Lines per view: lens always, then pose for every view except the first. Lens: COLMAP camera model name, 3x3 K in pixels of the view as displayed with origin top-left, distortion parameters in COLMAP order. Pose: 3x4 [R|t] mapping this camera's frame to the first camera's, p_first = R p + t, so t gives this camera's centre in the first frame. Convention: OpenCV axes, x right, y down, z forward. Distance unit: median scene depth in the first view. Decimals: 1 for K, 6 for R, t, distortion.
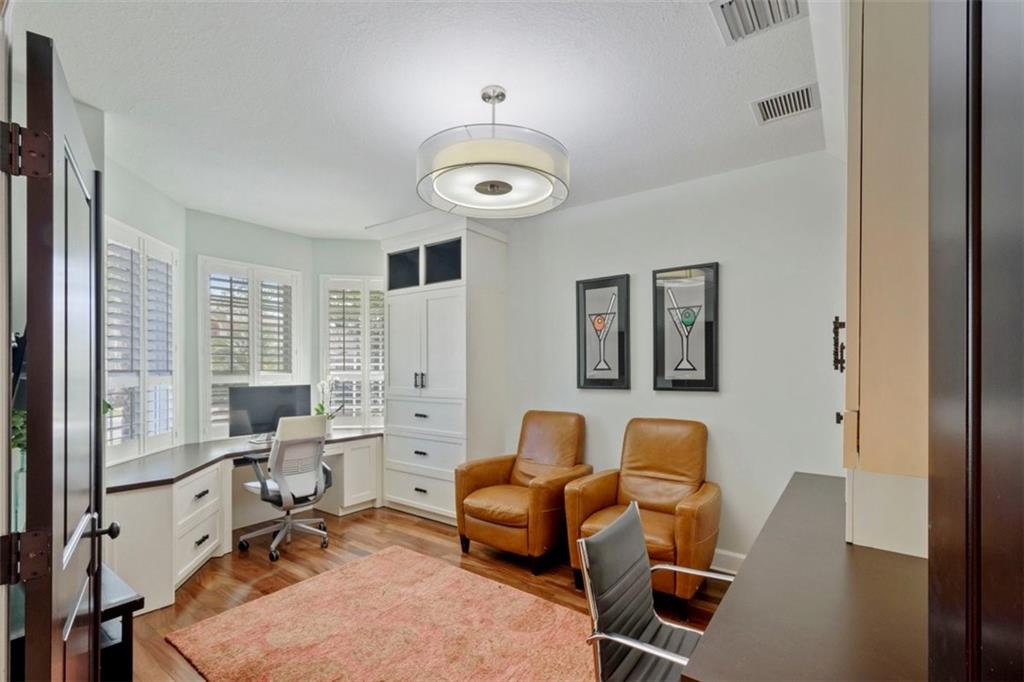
lens RADIAL K [[455.5, 0, 512.0], [0, 455.5, 364.9], [0, 0, 1]] dist [0.001368, 0.000012]
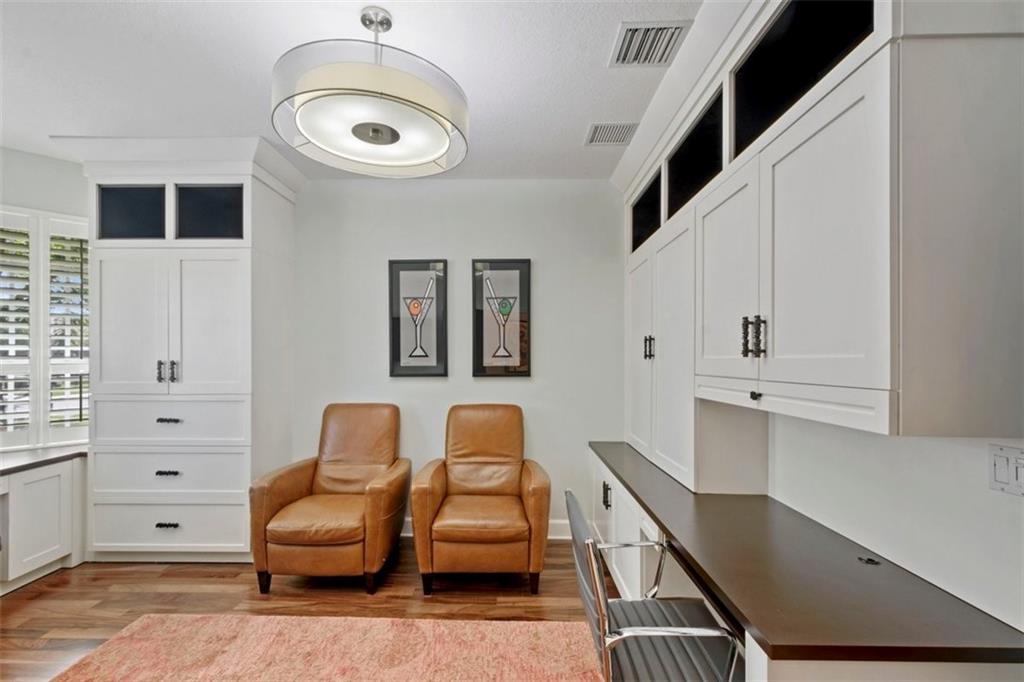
lens RADIAL K [[449.2, 0, 500.3], [0, 449.2, 351.2], [0, 0, 1]] dist [0.008105, 0.000359]
pose [[0.818069, 0.006886, 0.575078, -0.212704], [-0.006141, 0.999976, -0.003238, 0.001357], [-0.575087, -0.000883, 0.818092, 0.140413]]
